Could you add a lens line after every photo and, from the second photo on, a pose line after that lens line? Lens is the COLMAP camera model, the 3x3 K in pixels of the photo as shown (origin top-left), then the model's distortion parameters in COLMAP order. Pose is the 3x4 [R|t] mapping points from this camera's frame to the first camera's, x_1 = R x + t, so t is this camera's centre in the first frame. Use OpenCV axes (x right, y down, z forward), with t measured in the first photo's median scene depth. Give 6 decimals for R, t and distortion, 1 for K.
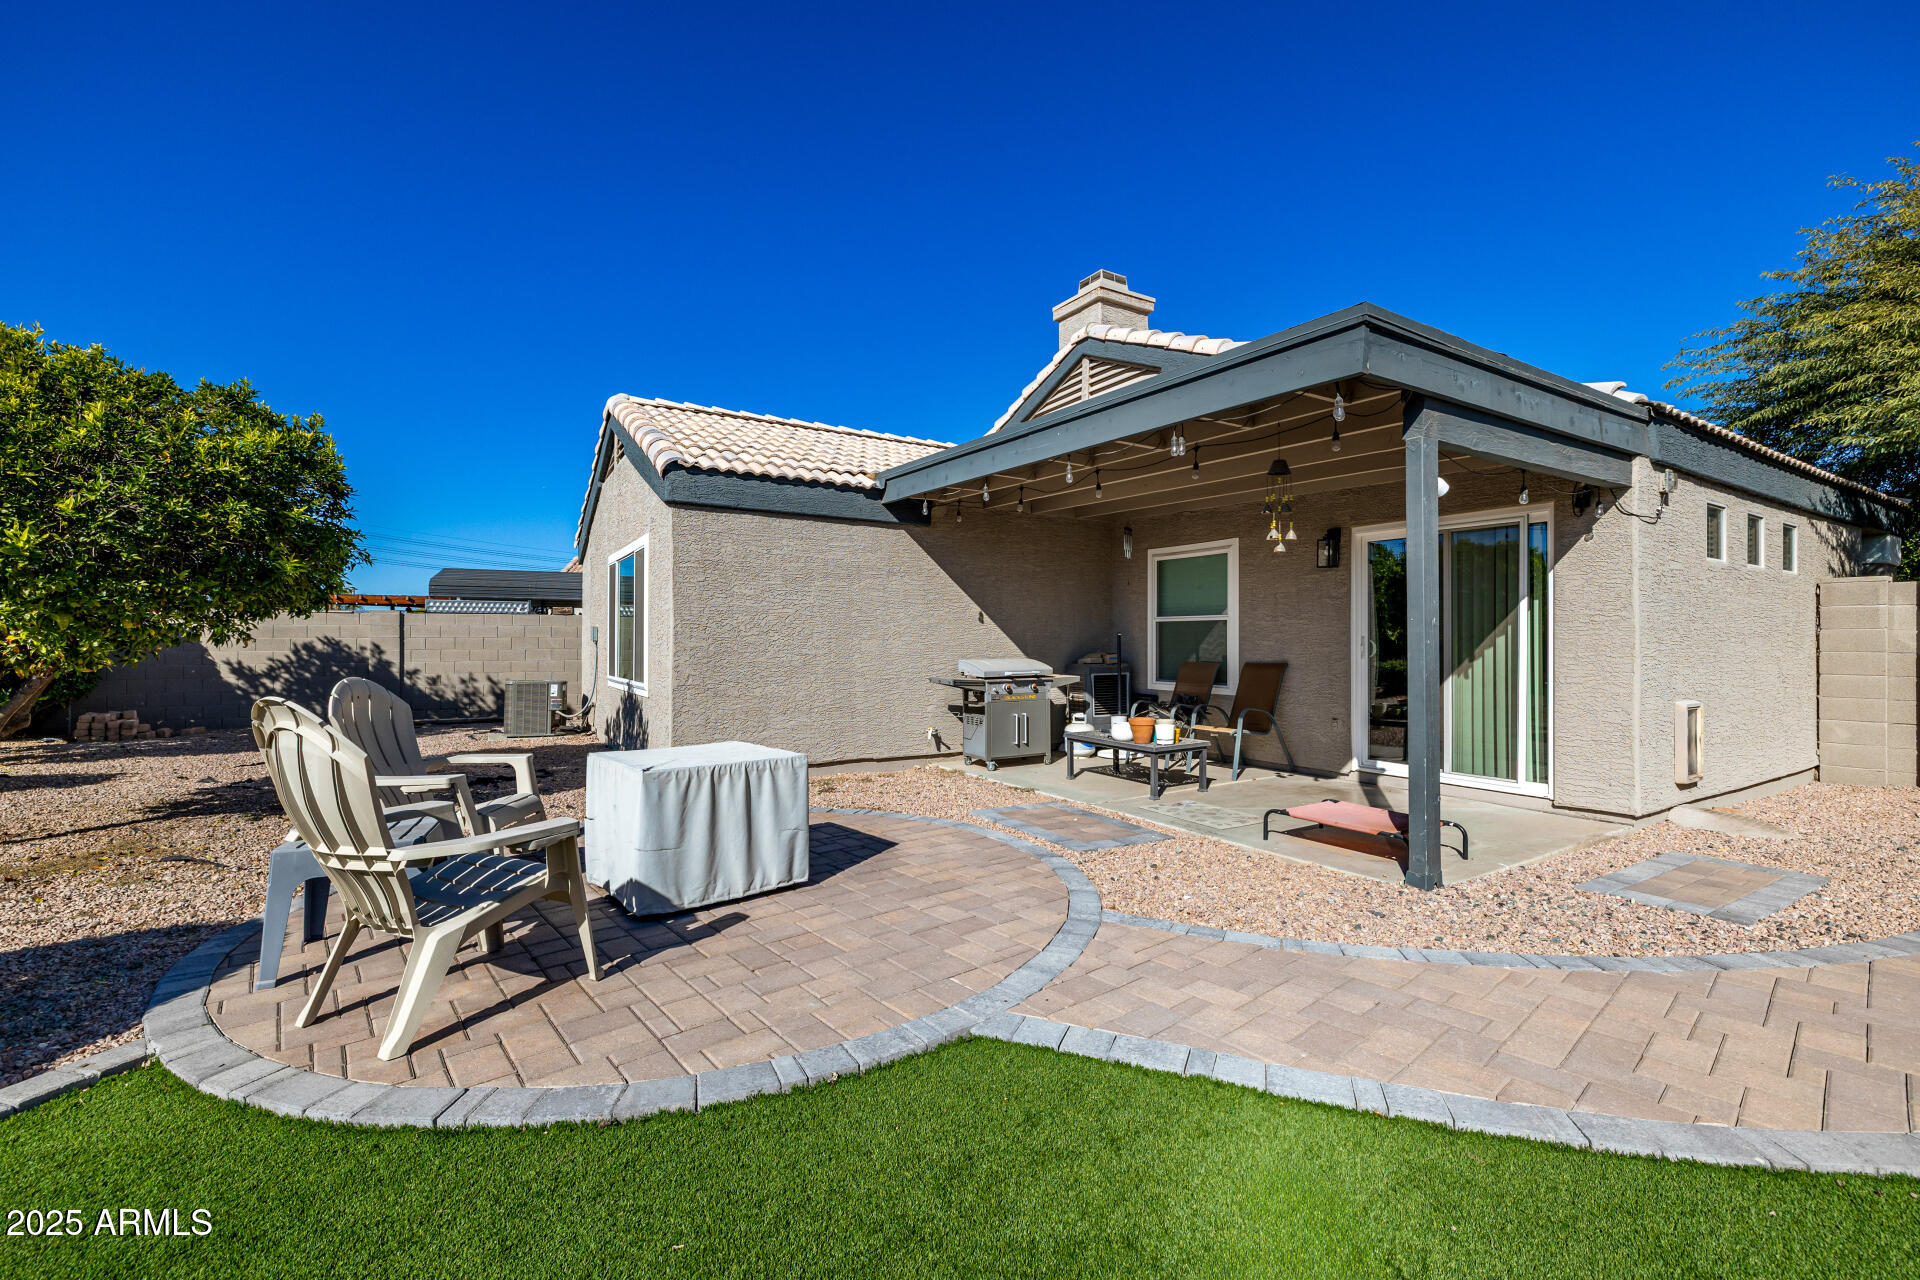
lens RADIAL K [[803.1, 0, 973.0], [0, 803.1, 643.4], [0, 0, 1]] dist [0.000603, -0.000134]
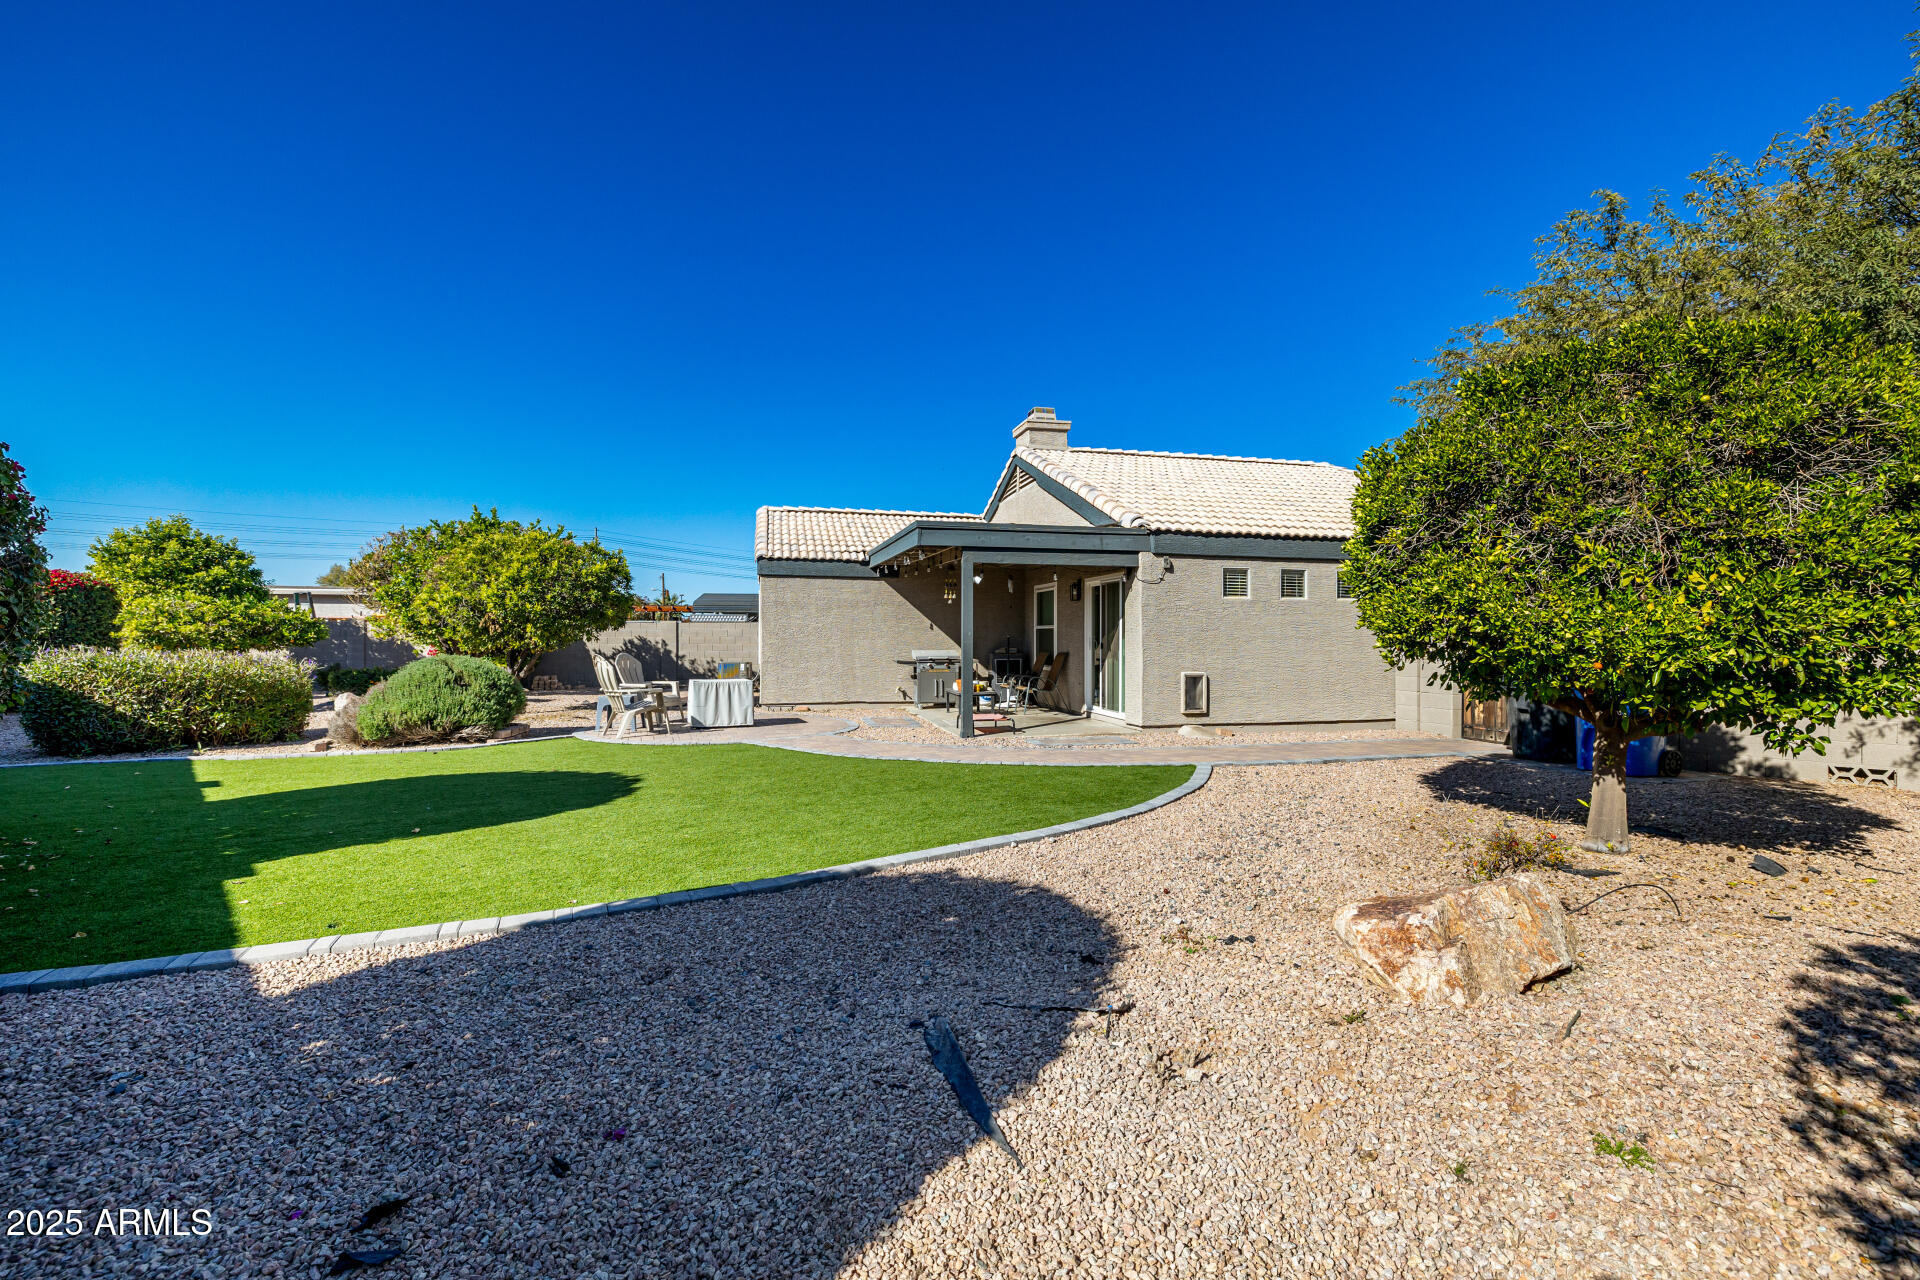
lens RADIAL K [[803.1, 0, 973.0], [0, 803.1, 643.4], [0, 0, 1]] dist [0.000603, -0.000134]
pose [[0.950713, 0.003096, -0.310058, 0.717108], [-0.001306, 0.999981, 0.005981, -0.006557], [0.310070, -0.005282, 0.950699, -0.742482]]
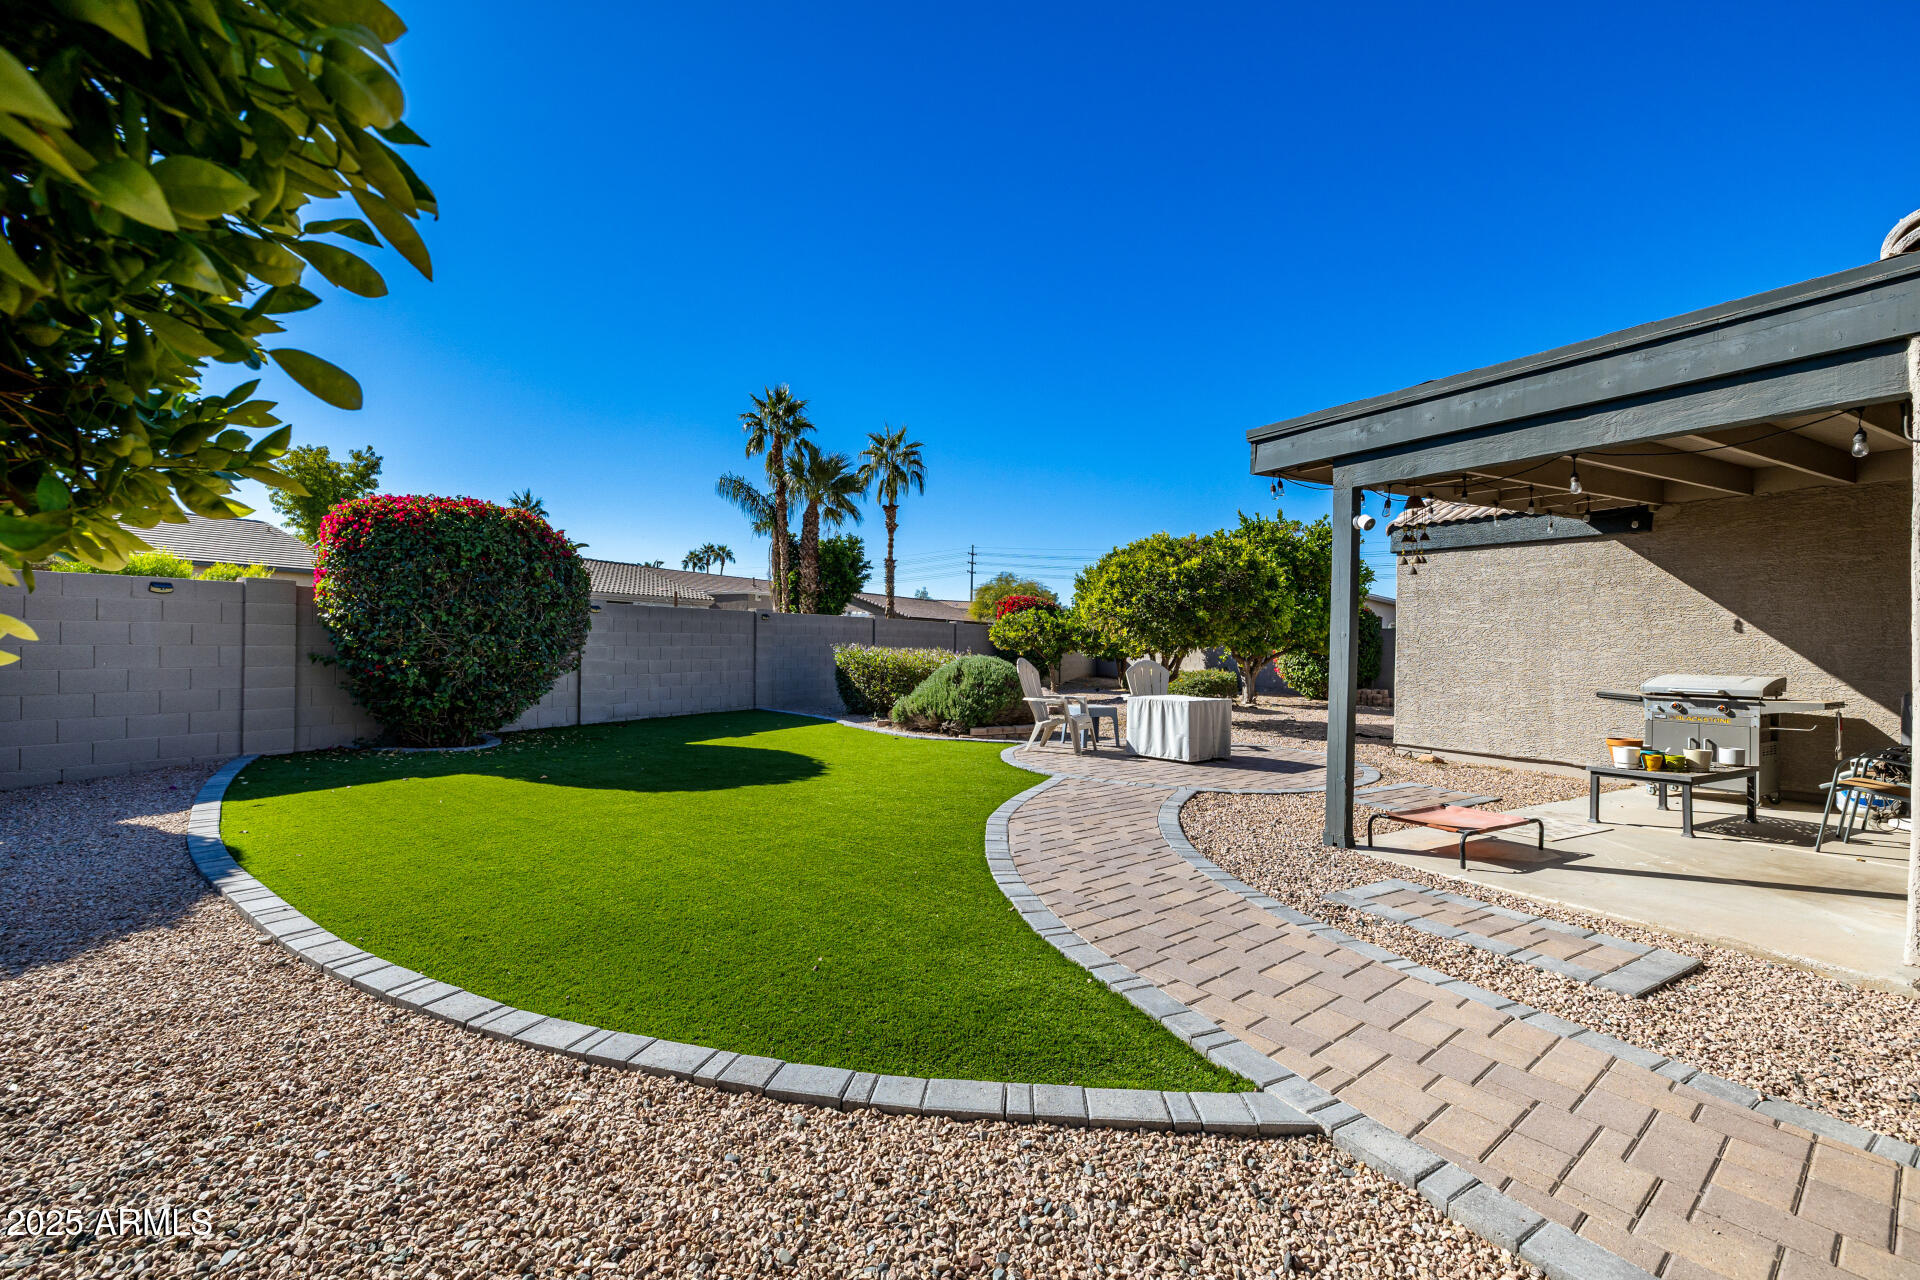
lens RADIAL K [[817.4, 0, 960.1], [0, 817.4, 651.0], [0, 0, 1]] dist [0.000499, 0.000159]
pose [[-0.017906, 0.009966, -0.999790, 0.968435], [-0.016912, 0.999804, 0.010269, -0.001701], [0.999697, 0.017093, -0.017734, 0.220221]]
